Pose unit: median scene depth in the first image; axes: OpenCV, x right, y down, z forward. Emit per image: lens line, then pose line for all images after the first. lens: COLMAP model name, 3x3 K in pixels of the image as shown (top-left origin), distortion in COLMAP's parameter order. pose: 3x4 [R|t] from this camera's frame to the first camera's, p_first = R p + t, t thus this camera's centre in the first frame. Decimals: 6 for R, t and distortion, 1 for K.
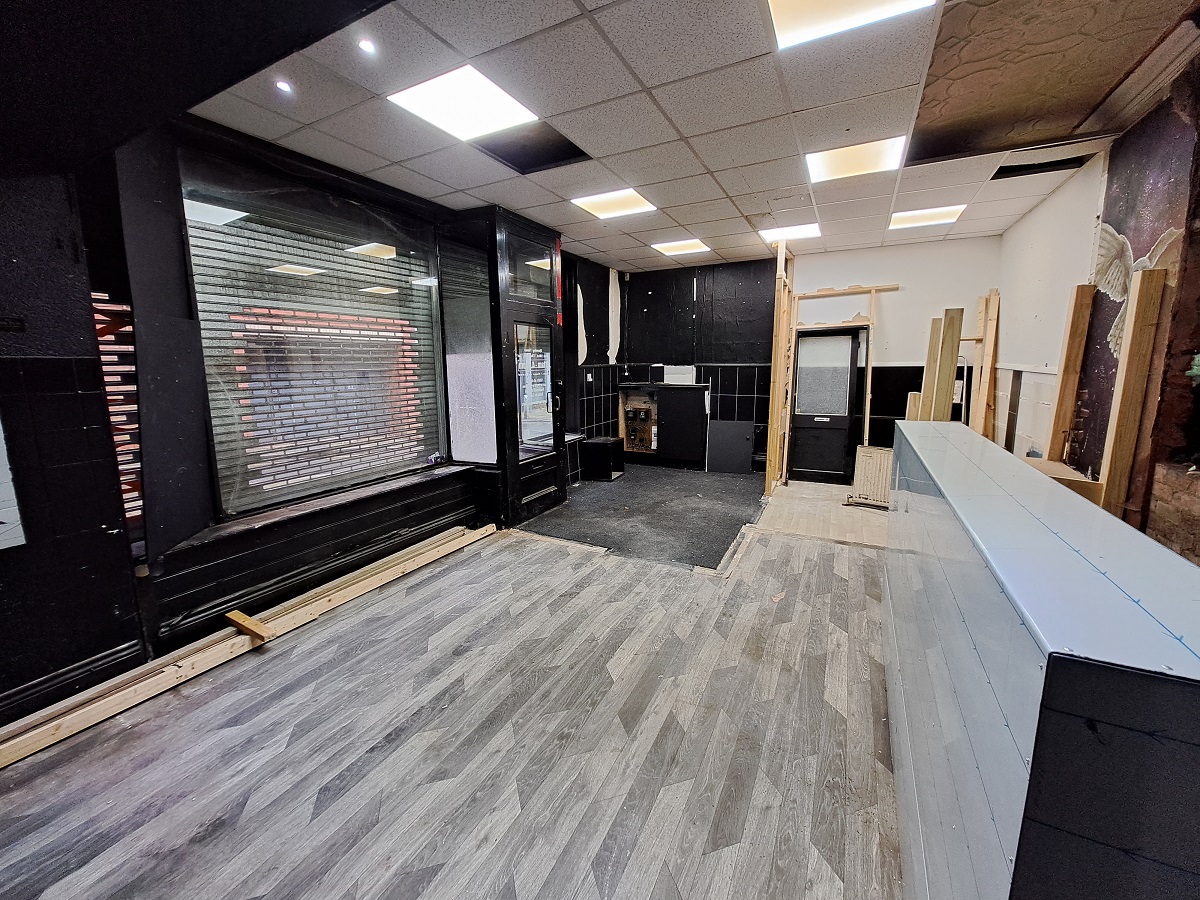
lens RADIAL K [[473.8, 0, 593.1], [0, 473.8, 422.2], [0, 0, 1]] dist [-0.001947, -0.000254]
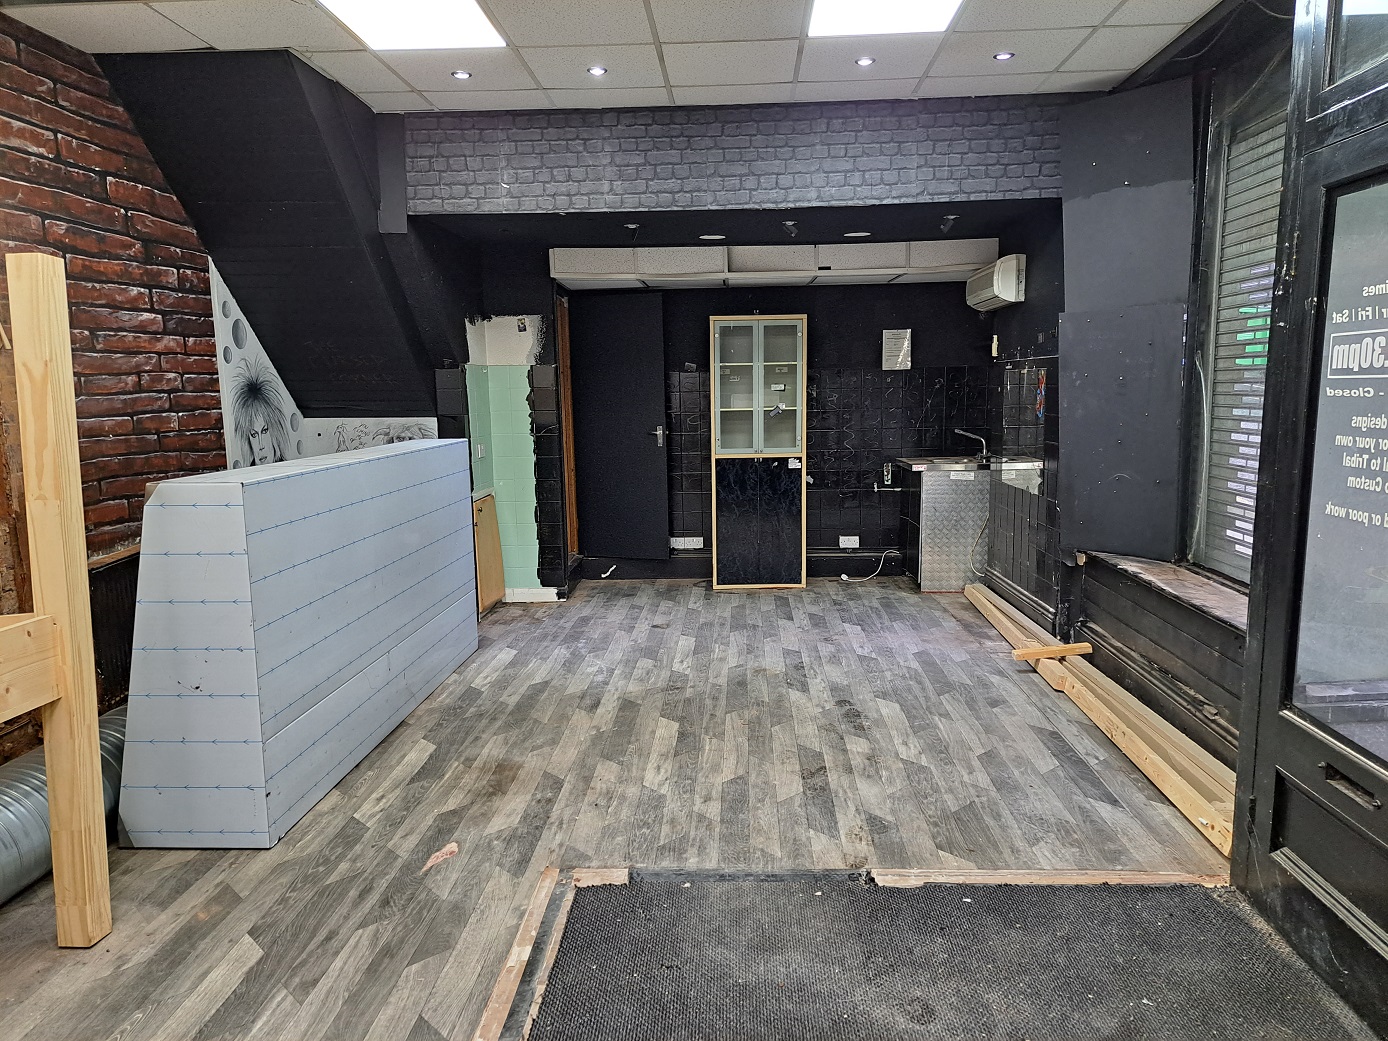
lens RADIAL K [[981.1, 0, 712.2], [0, 981.1, 517.7], [0, 0, 1]] dist [0.095155, -0.111319]
pose [[-0.894180, 0.086430, -0.439285, 0.586930], [-0.028690, 0.968110, 0.248877, -0.238787], [0.446787, 0.235144, -0.863185, 2.004674]]
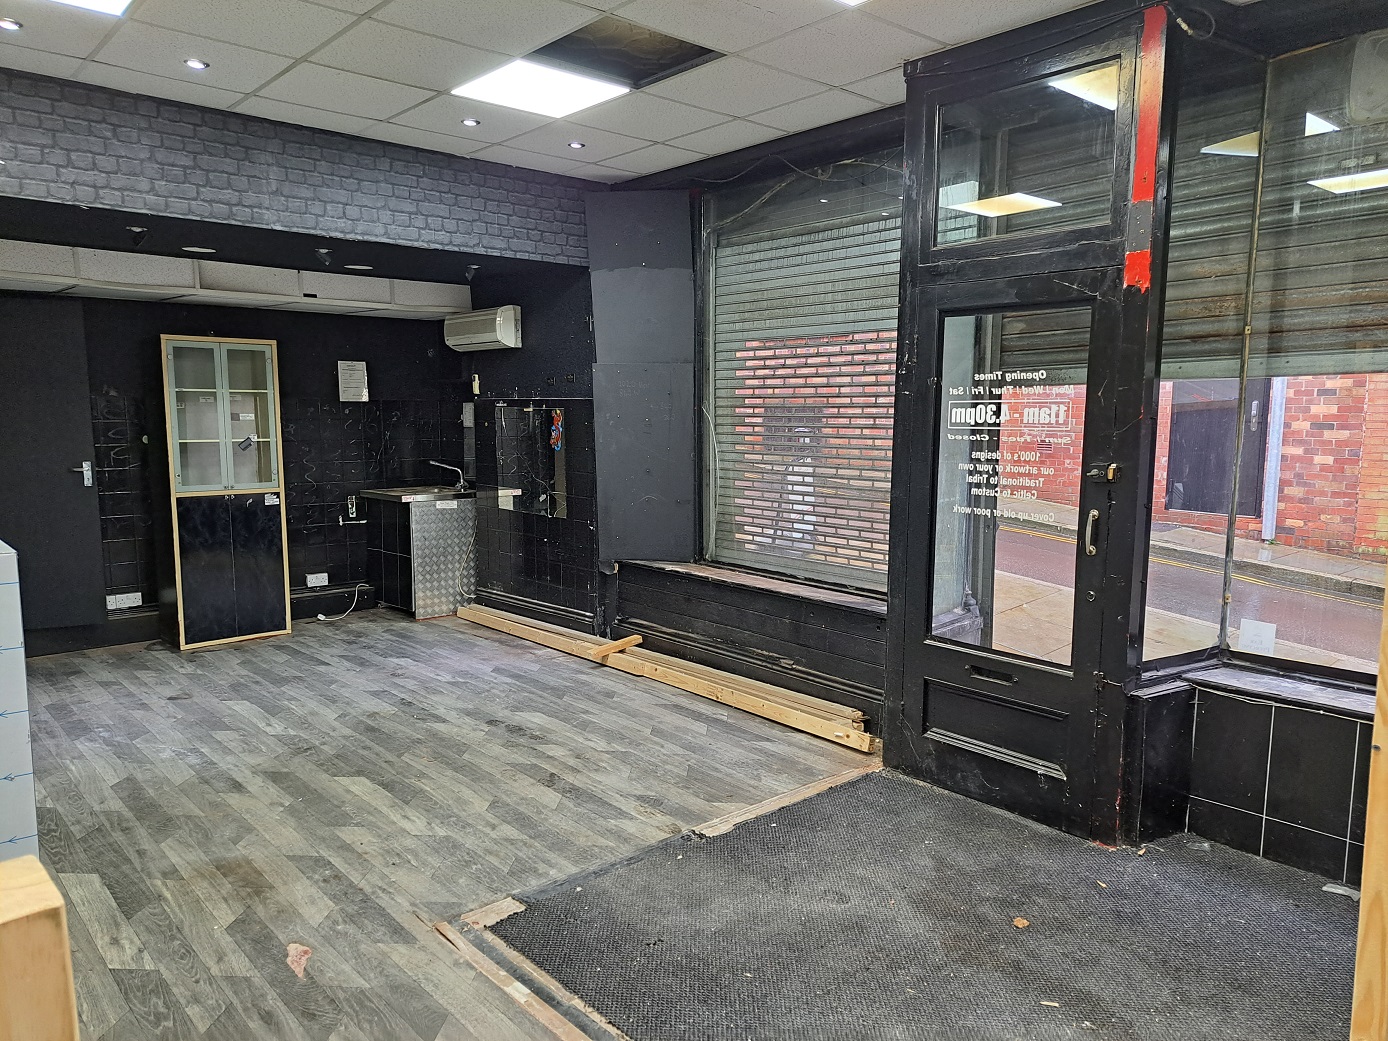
lens RADIAL K [[981.1, 0, 712.2], [0, 981.1, 517.7], [0, 0, 1]] dist [0.095155, -0.111319]
pose [[-0.334803, 0.115473, -0.935186, 1.108817], [-0.118283, 0.979463, 0.163286, -0.220192], [0.934835, 0.165285, -0.314268, 1.632170]]
